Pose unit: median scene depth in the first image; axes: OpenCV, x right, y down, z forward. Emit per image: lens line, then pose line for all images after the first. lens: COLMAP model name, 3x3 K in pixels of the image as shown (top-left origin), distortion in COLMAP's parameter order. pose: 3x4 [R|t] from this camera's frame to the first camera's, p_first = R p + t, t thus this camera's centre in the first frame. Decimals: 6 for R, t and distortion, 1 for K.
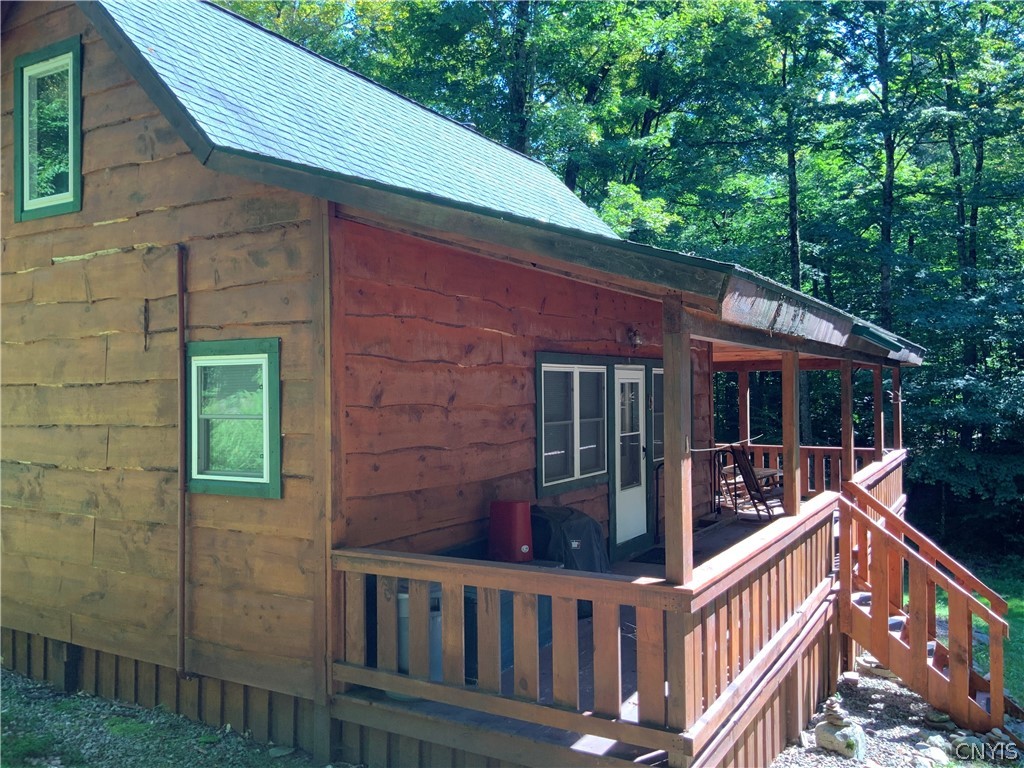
lens RADIAL K [[842.8, 0, 512.0], [0, 842.8, 384.0], [0, 0, 1]] dist [0.007025, -0.002716]
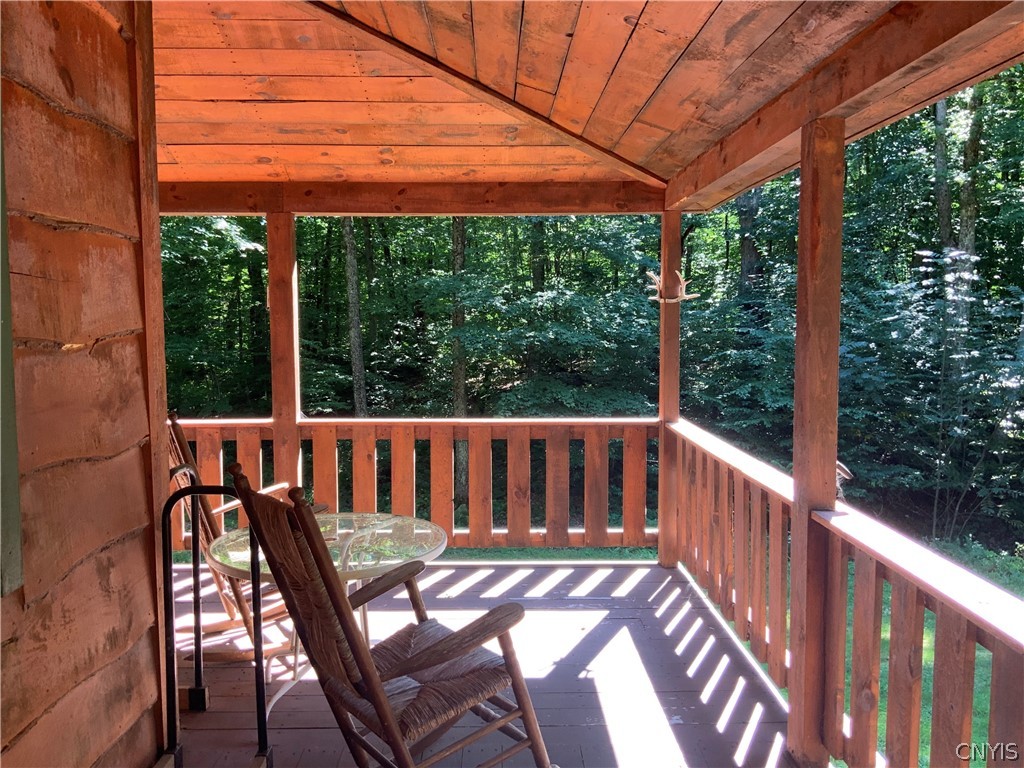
lens RADIAL K [[842.8, 0, 512.0], [0, 842.8, 384.0], [0, 0, 1]] dist [0.007025, -0.002716]
pose [[0.853697, -0.030795, 0.519859, 0.263626], [-0.011585, 0.996880, 0.078077, 0.041343], [-0.520641, -0.072676, 0.850677, 0.990718]]
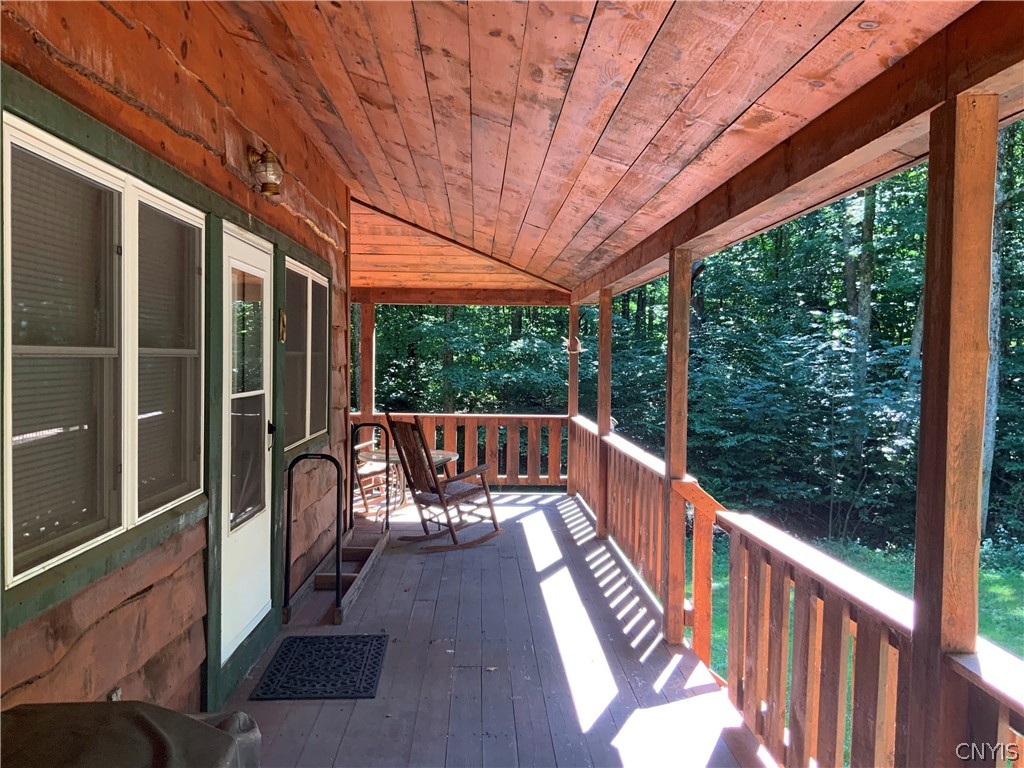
lens RADIAL K [[842.8, 0, 512.0], [0, 842.8, 384.0], [0, 0, 1]] dist [0.007025, -0.002716]
pose [[0.842909, 0.006688, 0.538015, 0.023700], [-0.026795, 0.999204, 0.029560, 0.039238], [-0.537389, -0.039332, 0.842417, 0.583839]]
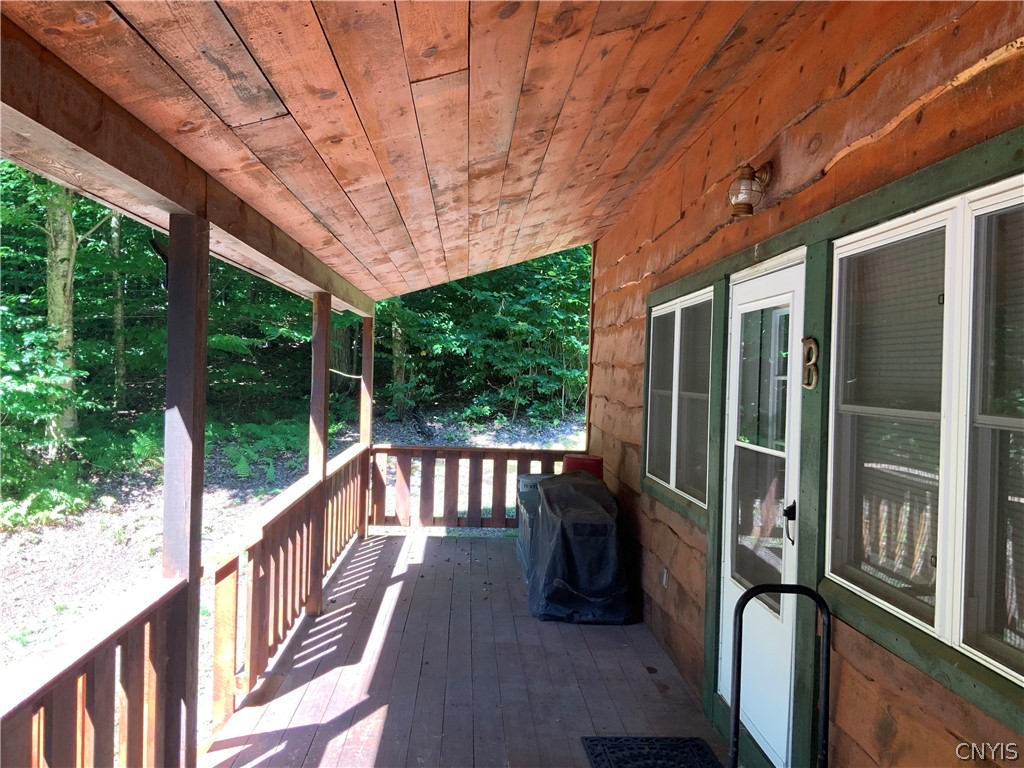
lens RADIAL K [[842.8, 0, 512.0], [0, 842.8, 384.0], [0, 0, 1]] dist [0.007025, -0.002716]
pose [[-0.836730, -0.005494, -0.547588, 0.450461], [-0.017159, 0.999722, 0.016189, 0.027579], [0.547347, 0.022942, -0.836591, 1.293559]]
